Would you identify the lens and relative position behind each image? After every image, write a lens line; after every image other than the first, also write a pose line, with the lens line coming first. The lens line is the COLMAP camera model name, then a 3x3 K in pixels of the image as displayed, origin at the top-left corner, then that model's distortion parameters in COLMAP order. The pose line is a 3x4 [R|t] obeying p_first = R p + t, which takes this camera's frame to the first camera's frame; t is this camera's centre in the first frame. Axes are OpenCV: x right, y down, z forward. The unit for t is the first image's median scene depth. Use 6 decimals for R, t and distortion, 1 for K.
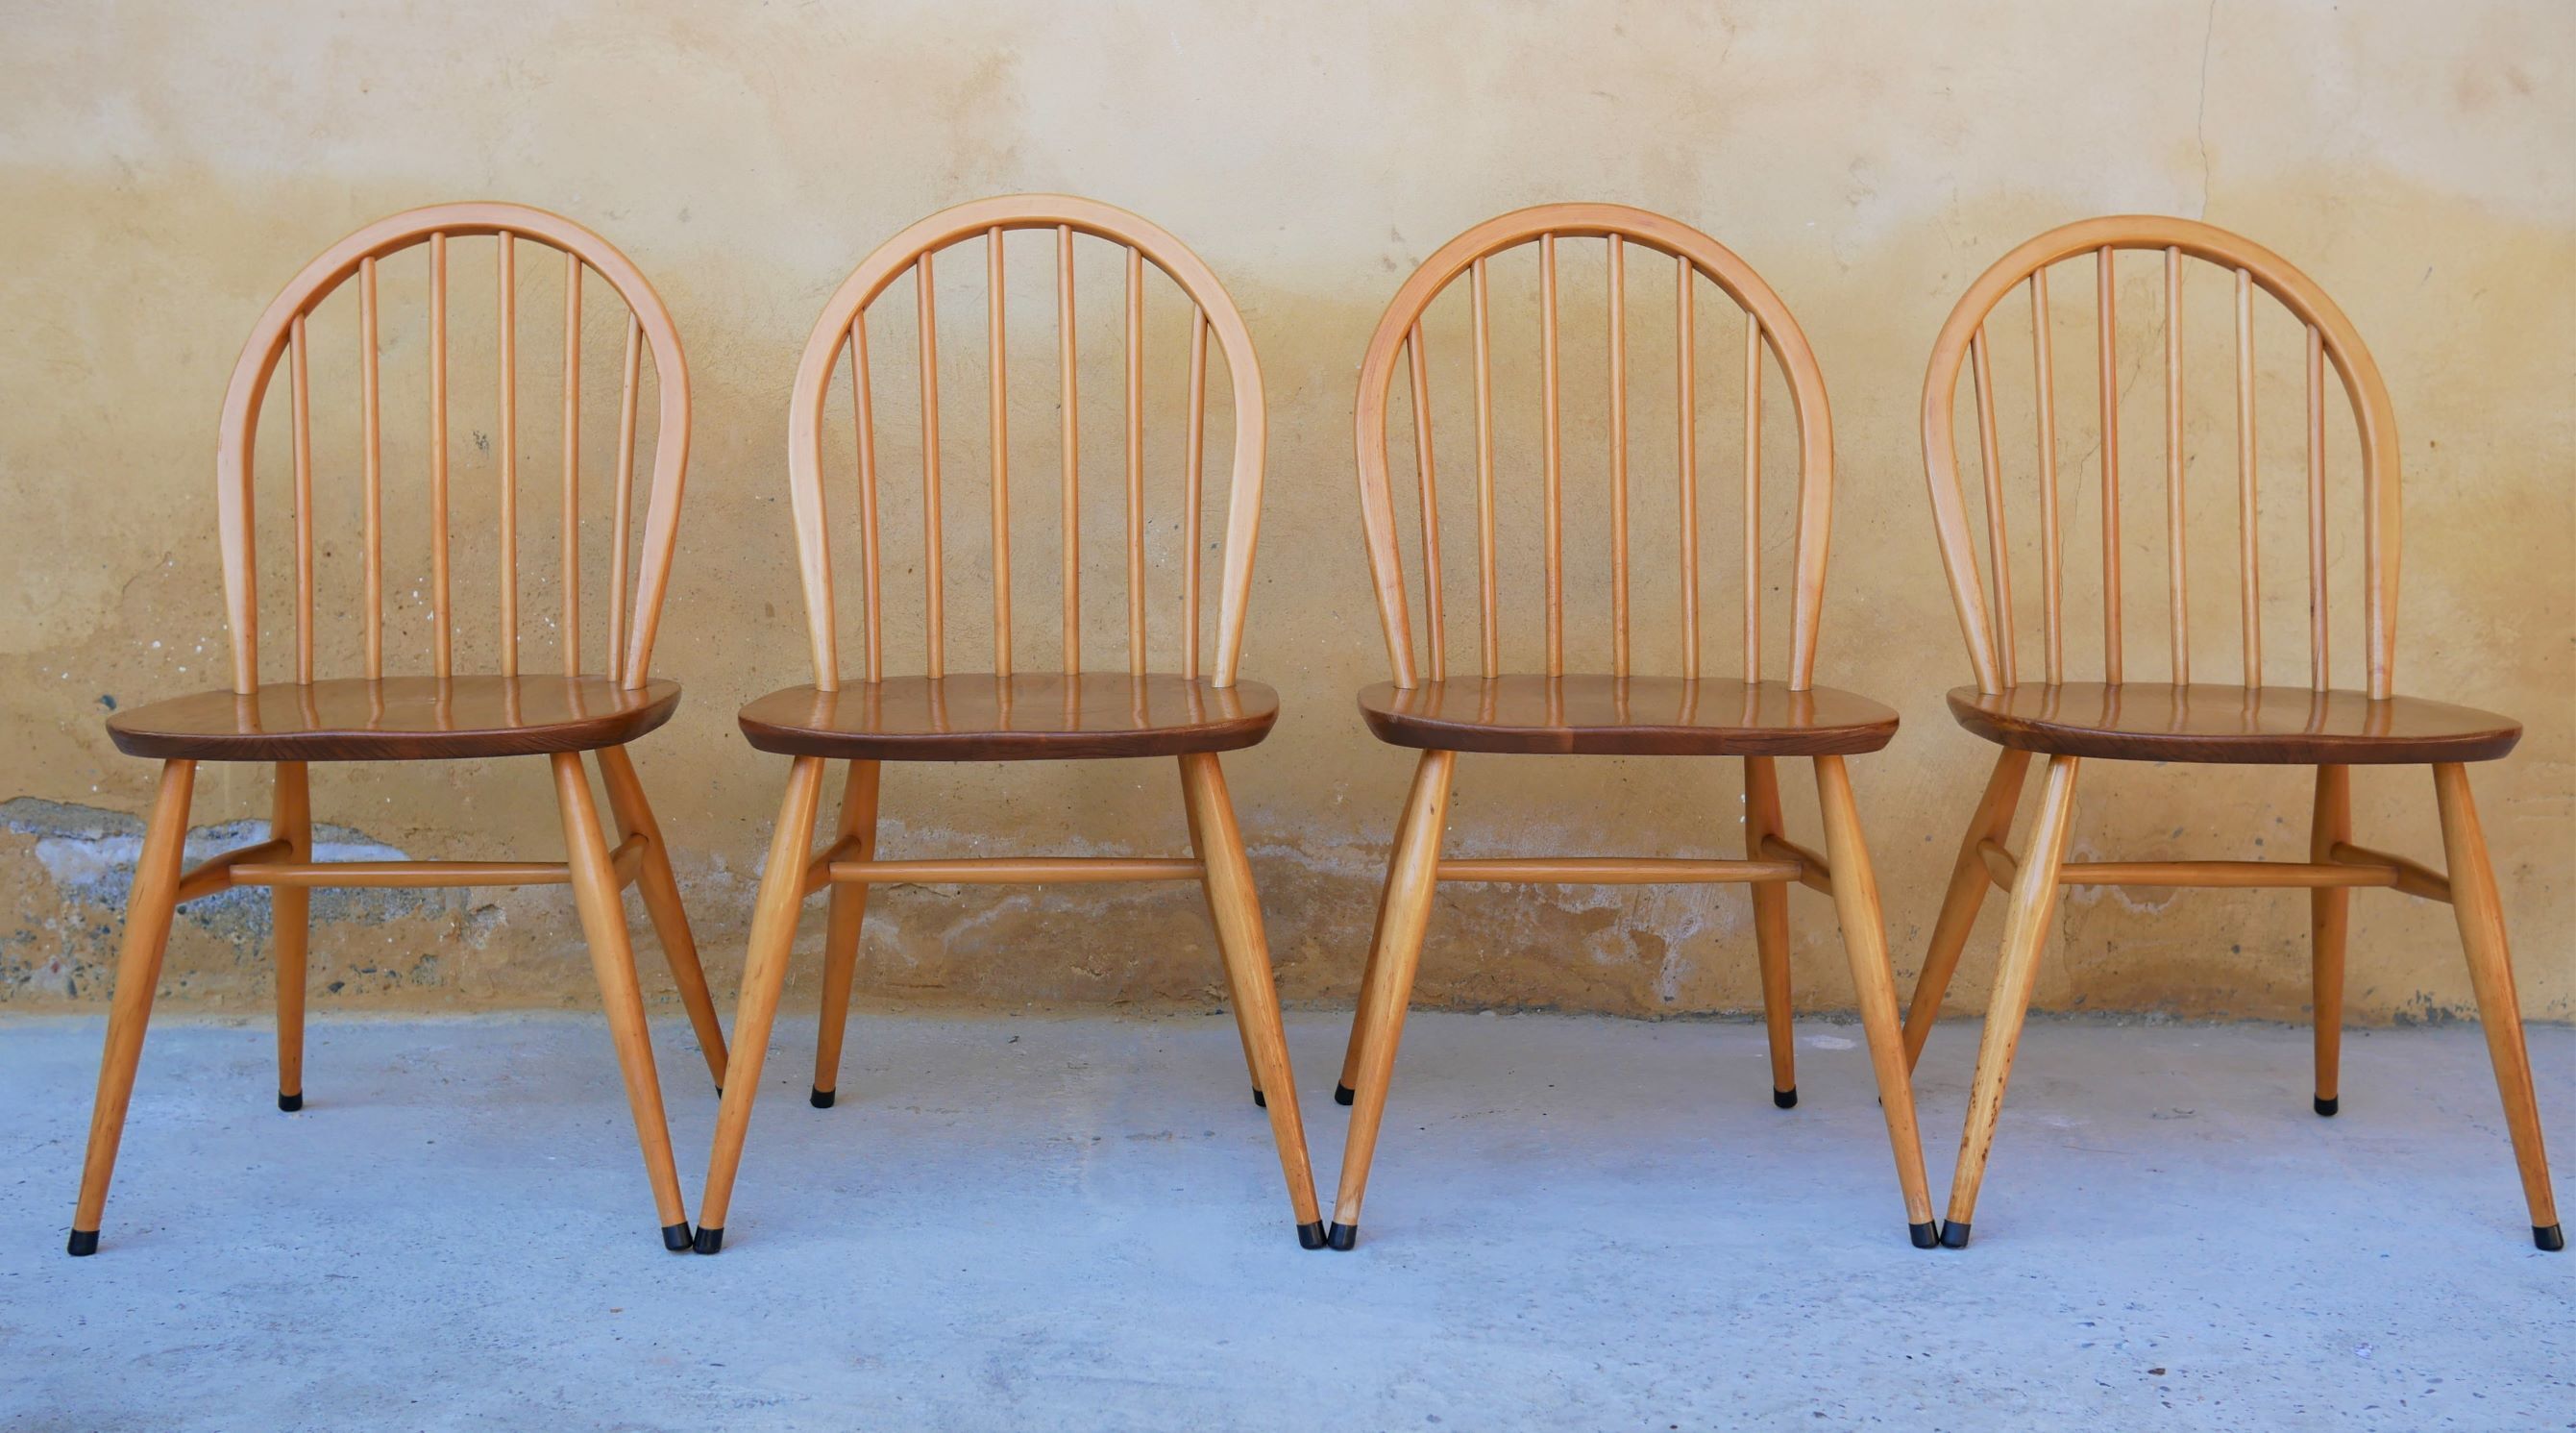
lens RADIAL K [[2931.5, 0, 1275.5], [0, 2931.5, 707.1], [0, 0, 1]] dist [-0.015666, 0.000000]
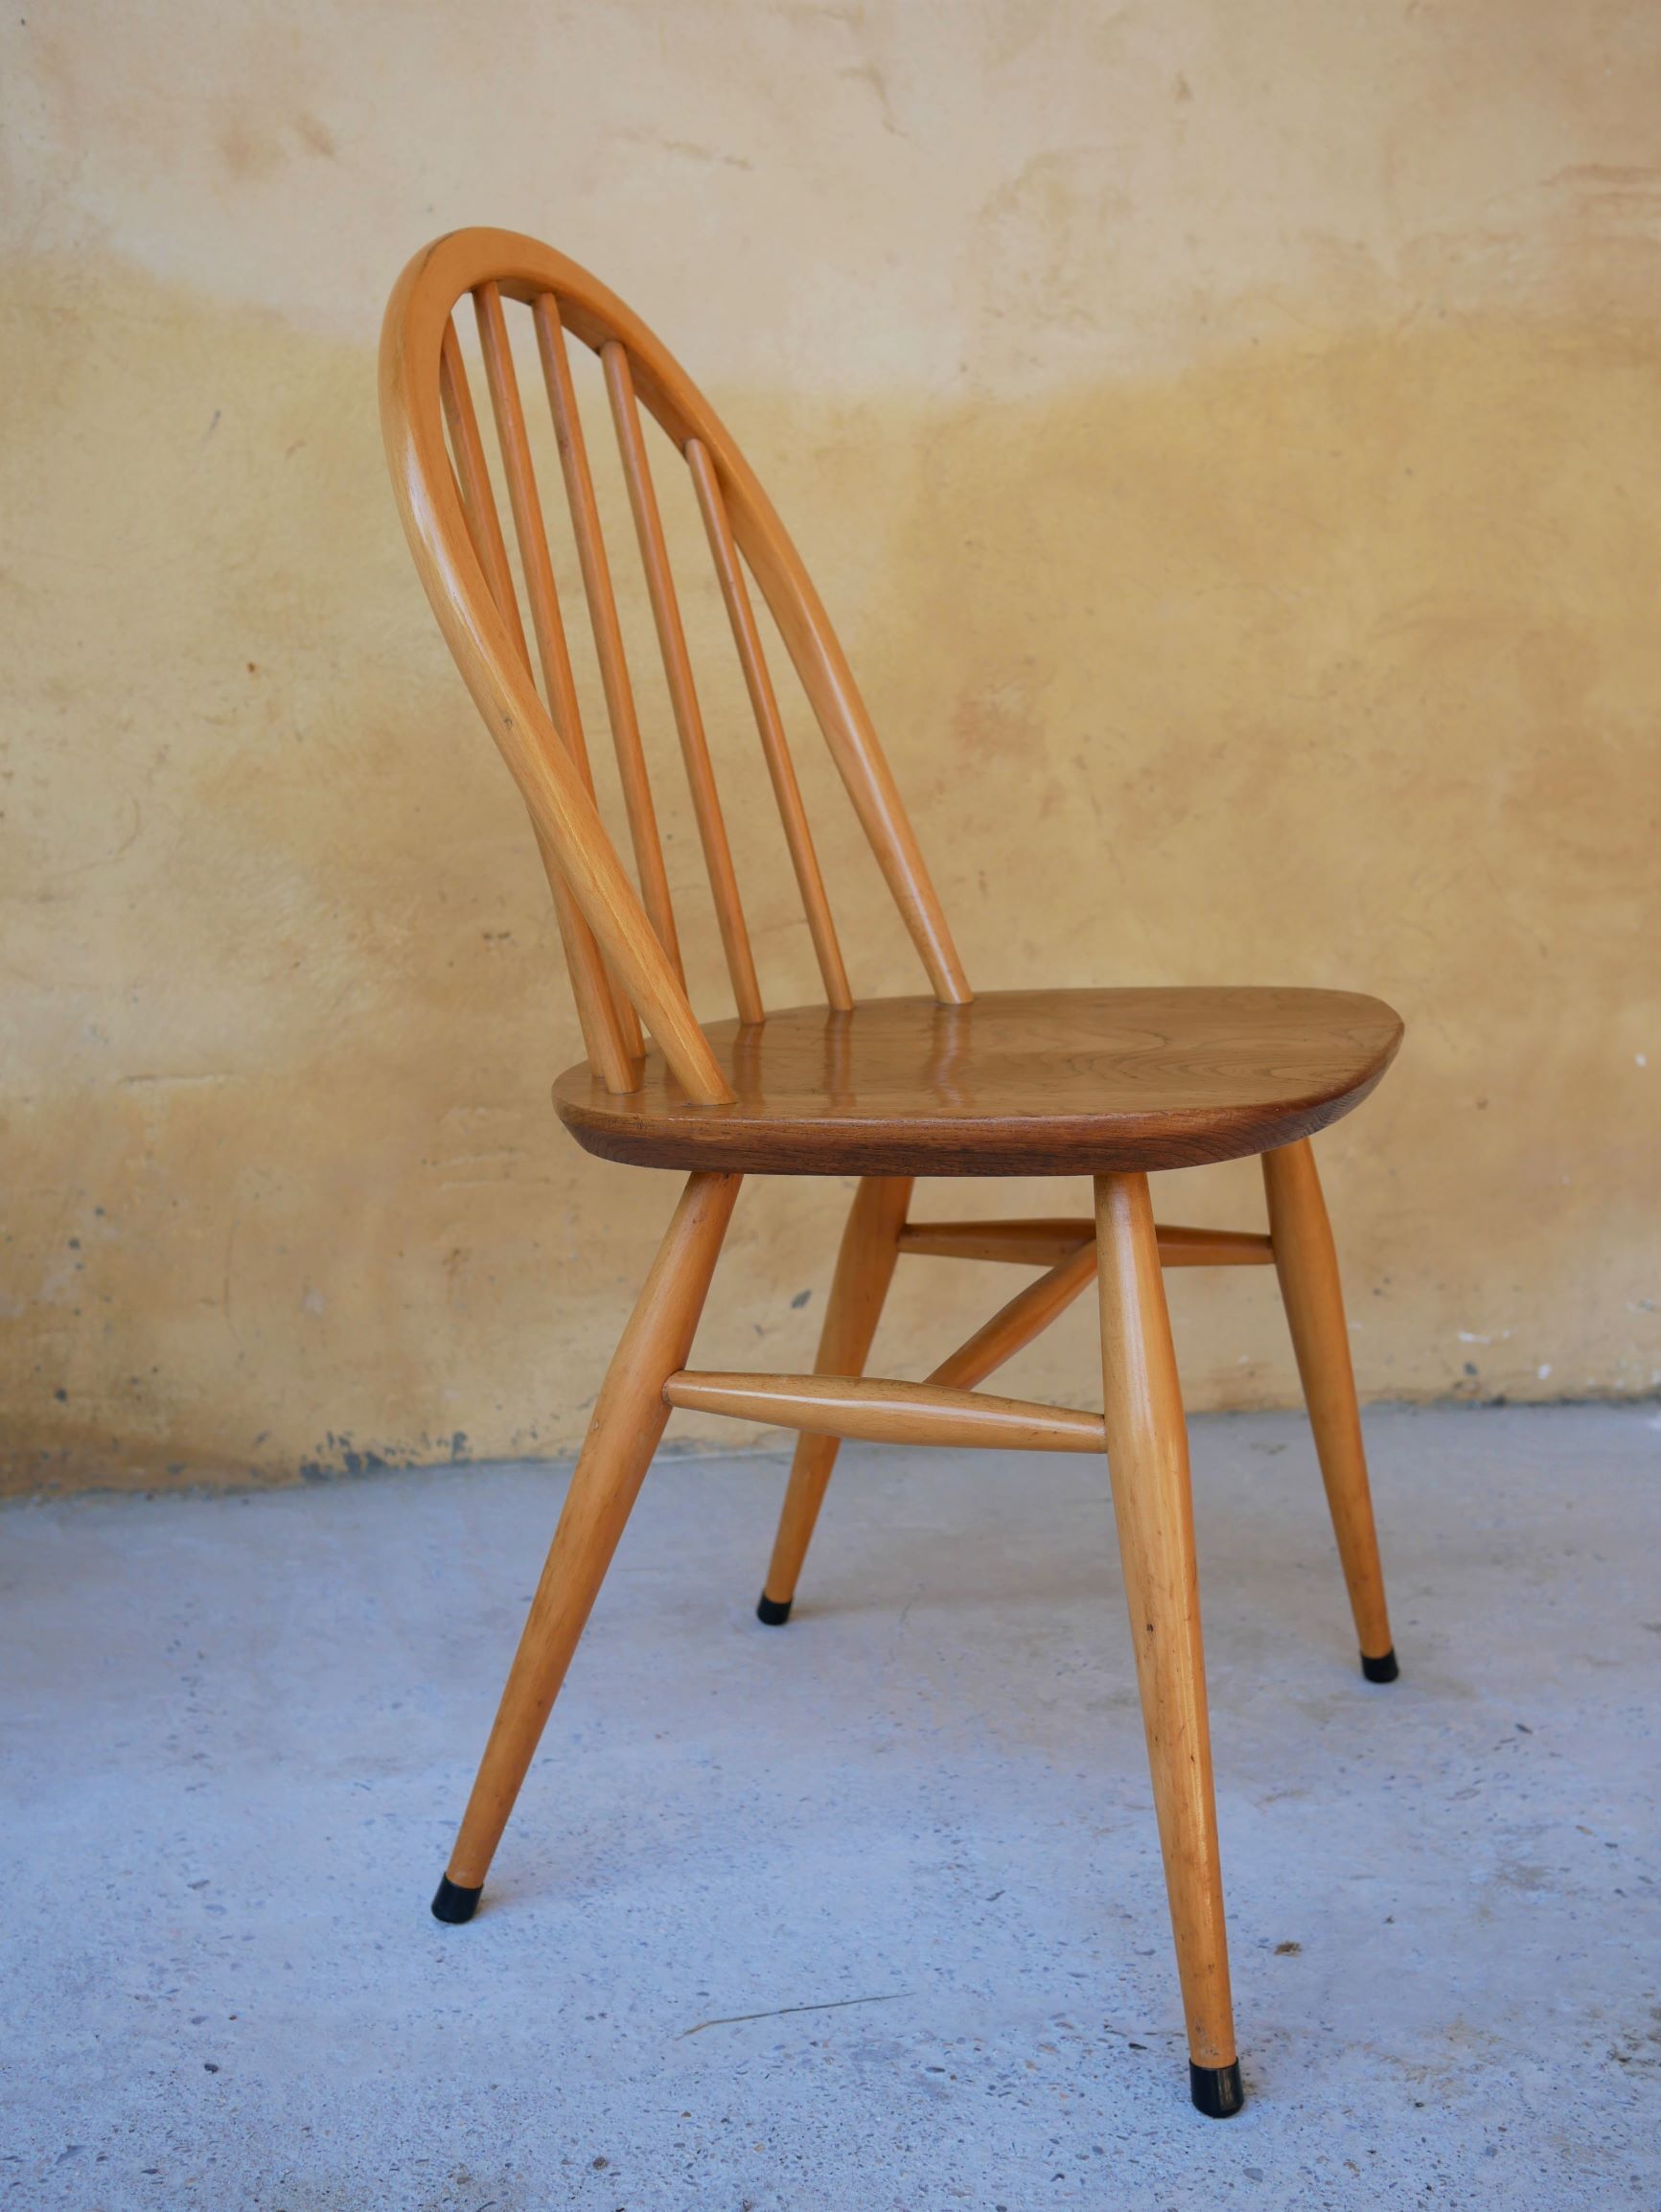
lens RADIAL K [[2466.4, 0, 847.1], [0, 2466.4, 1111.8], [0, 0, 1]] dist [-0.012811, 0.000000]
pose [[0.982485, -0.060341, 0.176300, 0.433005], [0.054996, 0.997871, 0.035049, 0.003732], [-0.178039, -0.024739, 0.983712, 0.396204]]
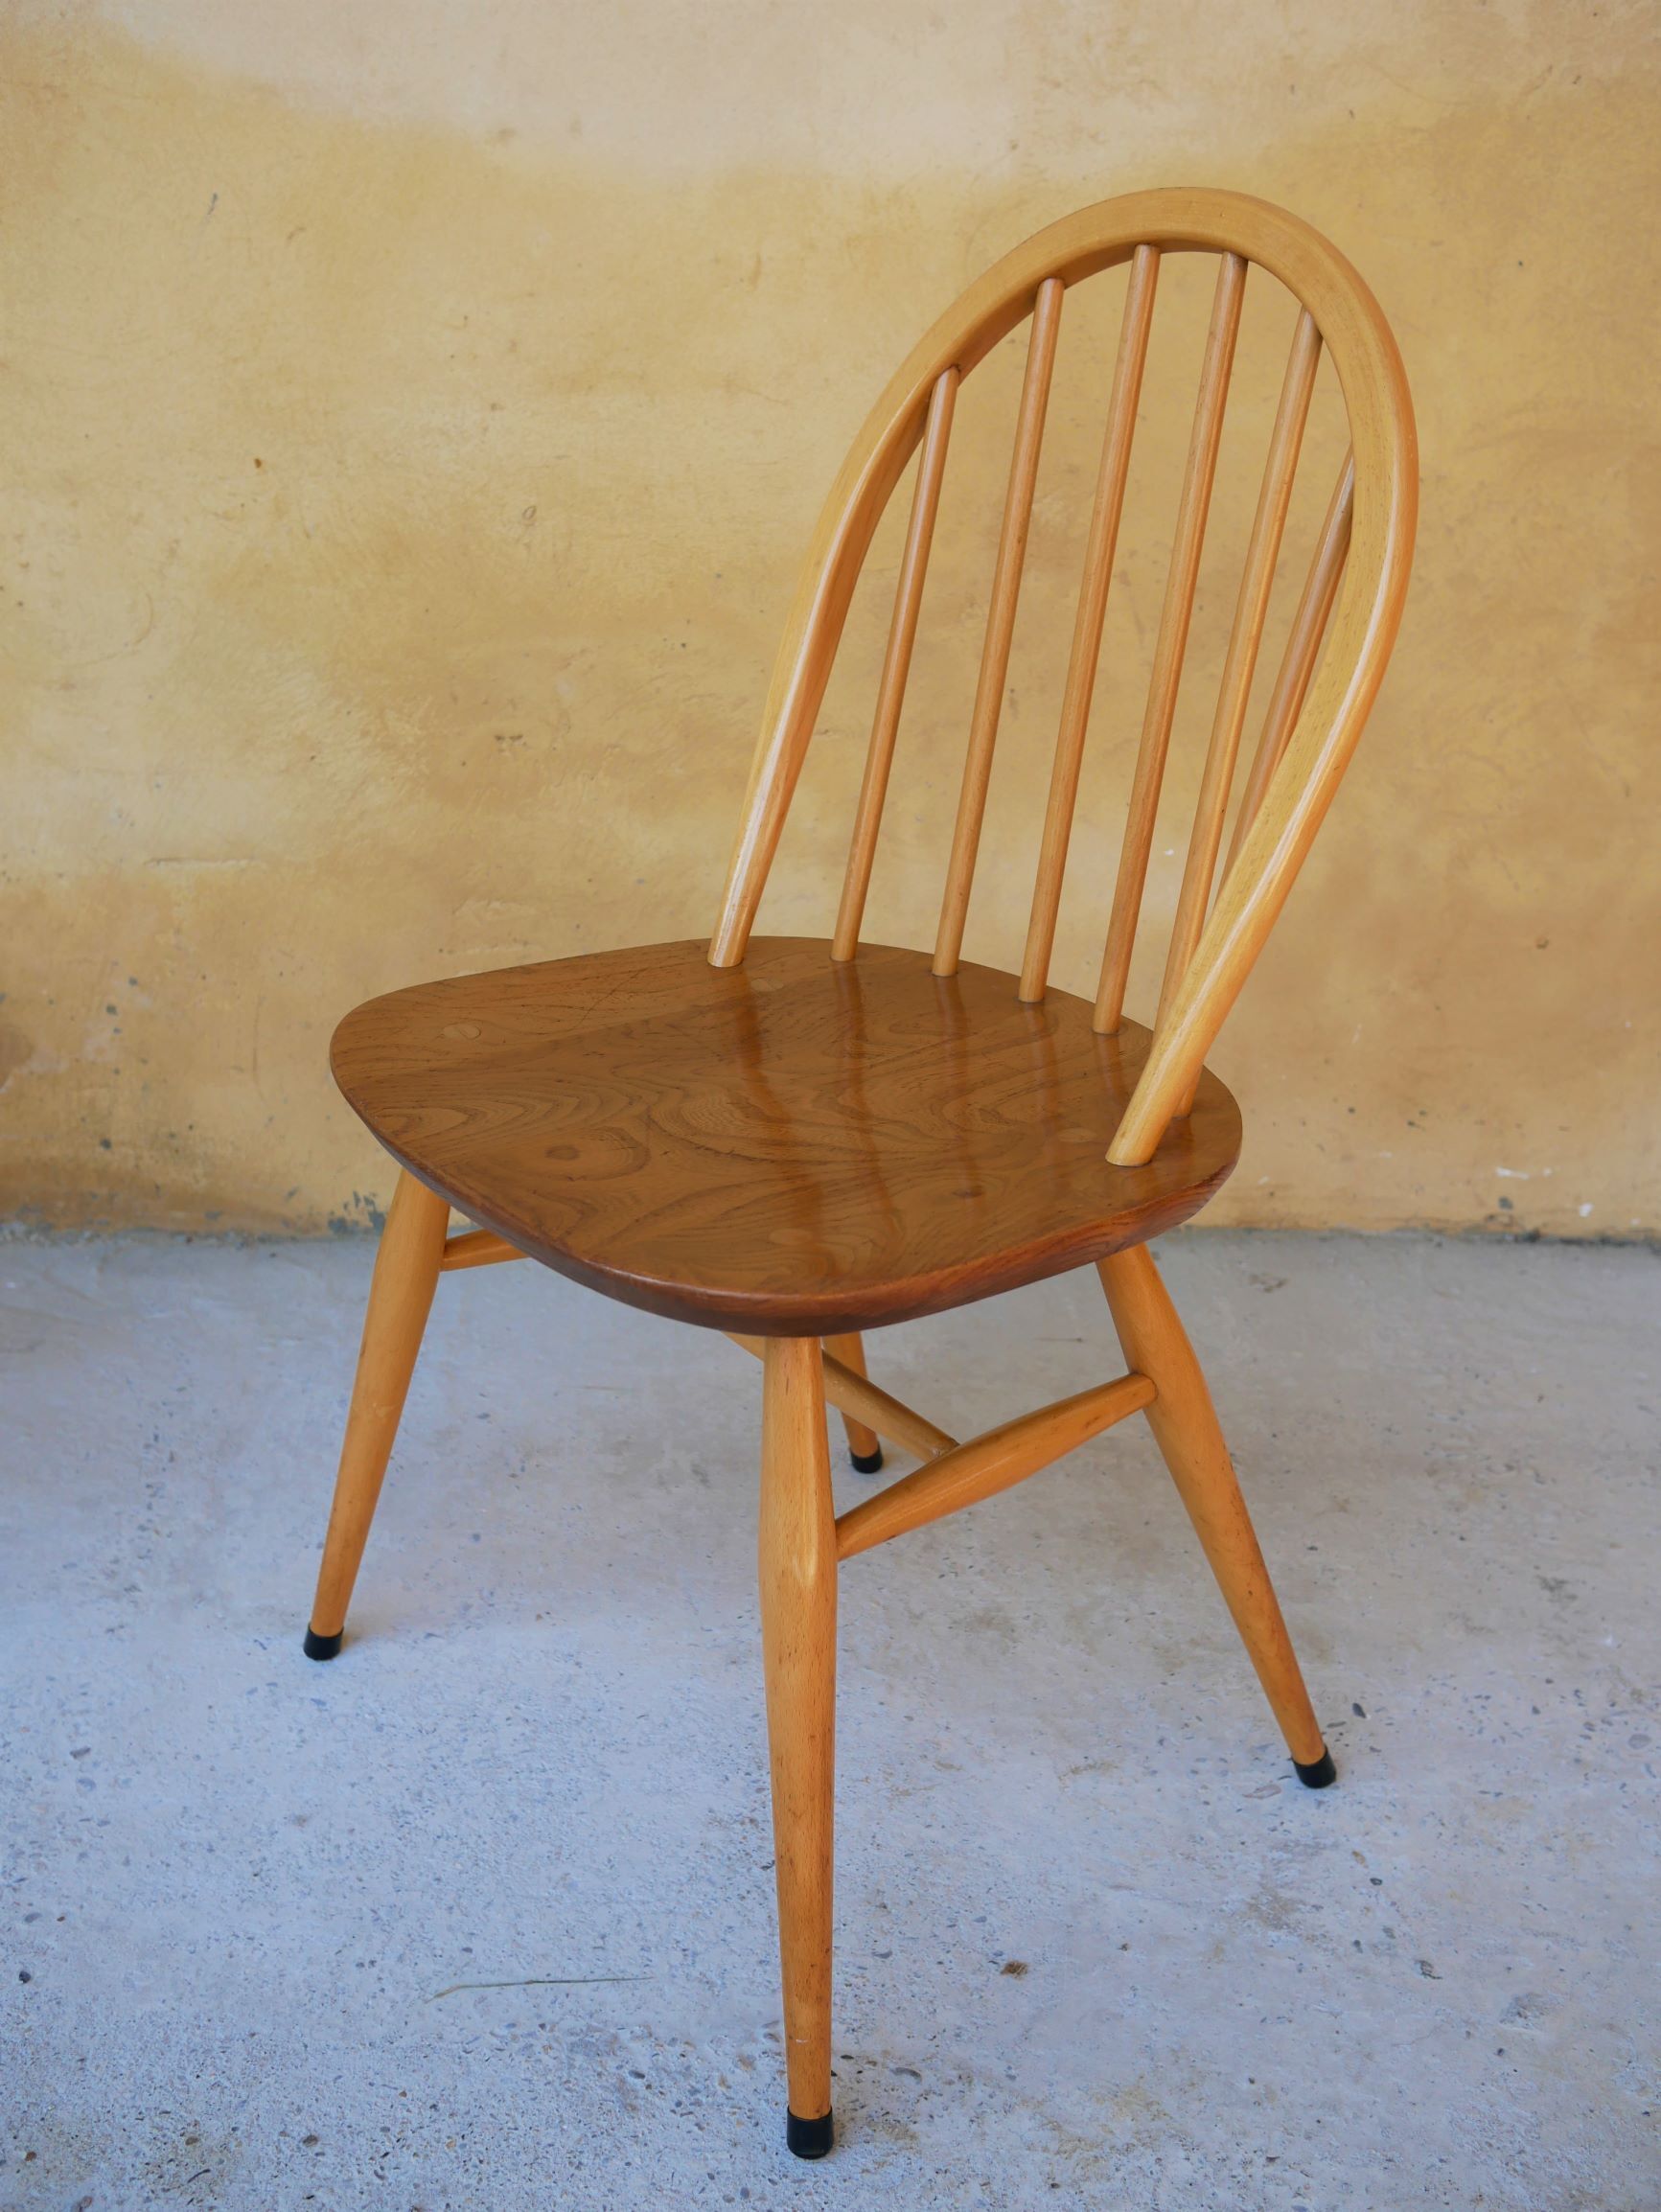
lens RADIAL K [[2466.4, 0, 834.5], [0, 2466.4, 1100.0], [0, 0, 1]] dist [-0.012811, 0.000000]
pose [[0.999795, -0.015193, 0.013360, 0.530734], [0.011033, 0.962966, 0.269398, -0.101916], [-0.016958, -0.269195, 0.962936, 0.404615]]
